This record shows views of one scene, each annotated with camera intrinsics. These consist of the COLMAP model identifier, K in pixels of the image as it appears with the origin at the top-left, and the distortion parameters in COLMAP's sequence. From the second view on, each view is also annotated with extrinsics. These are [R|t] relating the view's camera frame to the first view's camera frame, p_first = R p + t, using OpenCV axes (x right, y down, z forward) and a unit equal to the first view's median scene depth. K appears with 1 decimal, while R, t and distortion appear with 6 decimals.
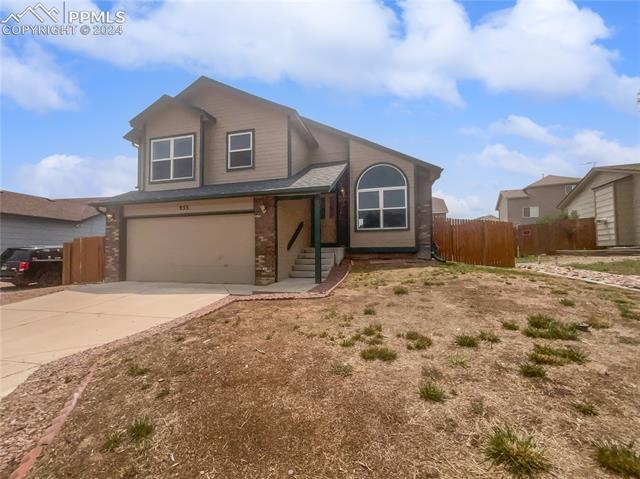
lens RADIAL K [[256.3, 0, 320.0], [0, 256.3, 239.5], [0, 0, 1]] dist [-0.000618, -0.000138]
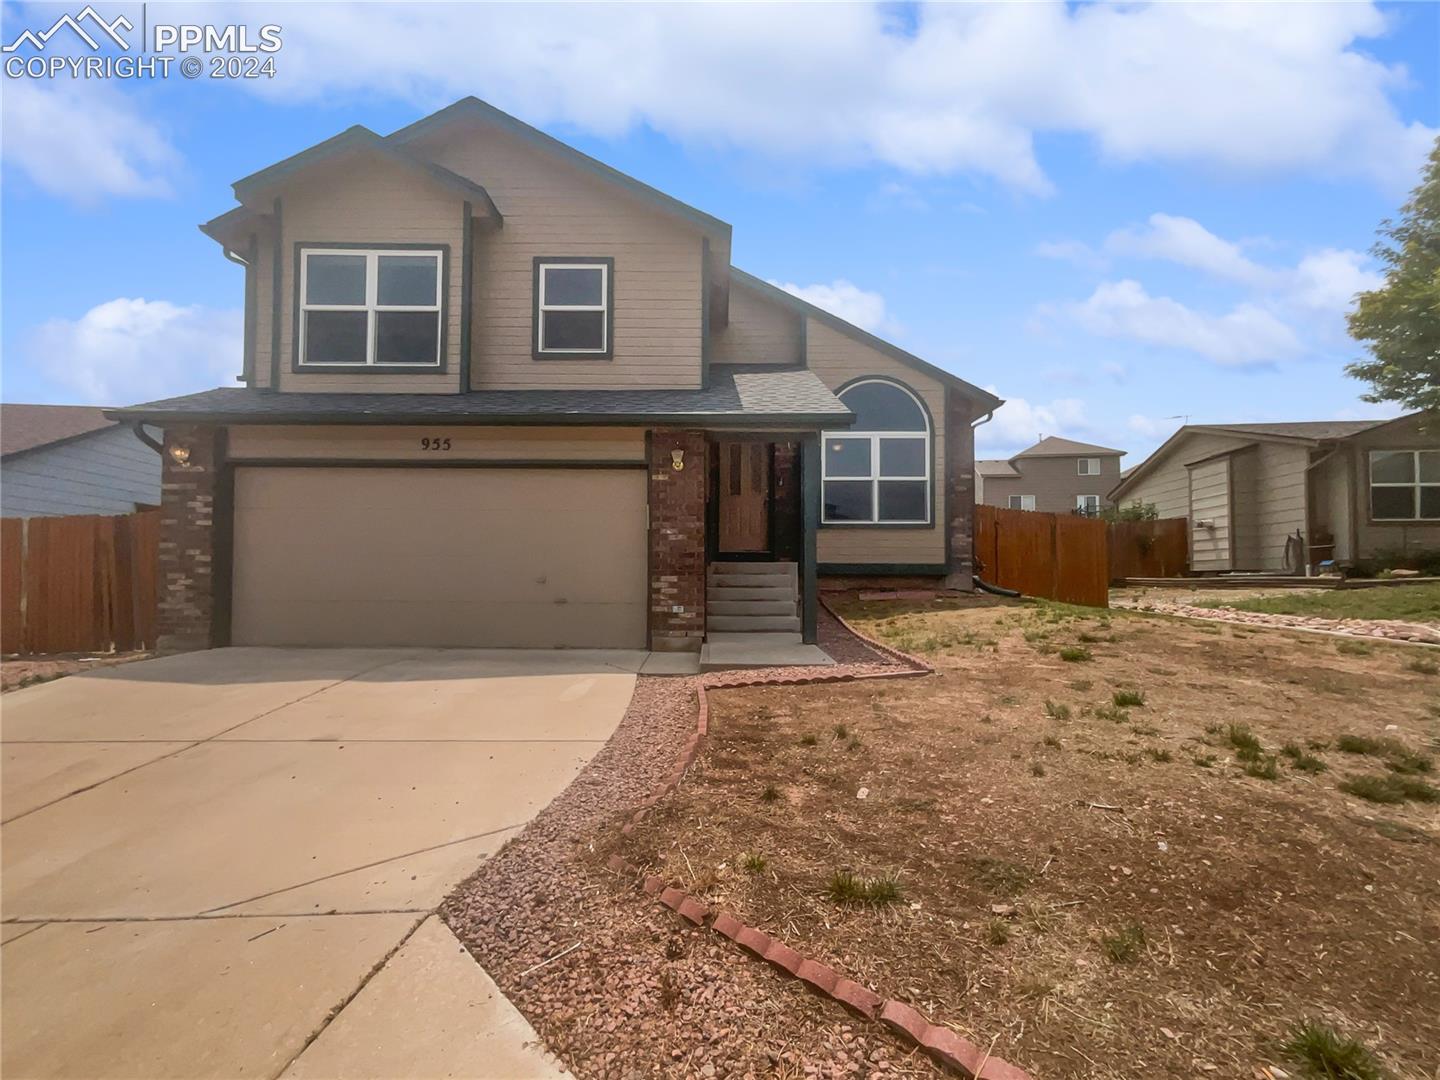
lens RADIAL K [[580.6, 0, 720.0], [0, 580.6, 552.3], [0, 0, 1]] dist [0.001368, 0.000283]
pose [[0.970074, 0.023895, 0.241630, -0.294766], [-0.024409, 0.999702, -0.000863, 0.019185], [-0.241578, -0.005060, 0.970368, 0.082956]]
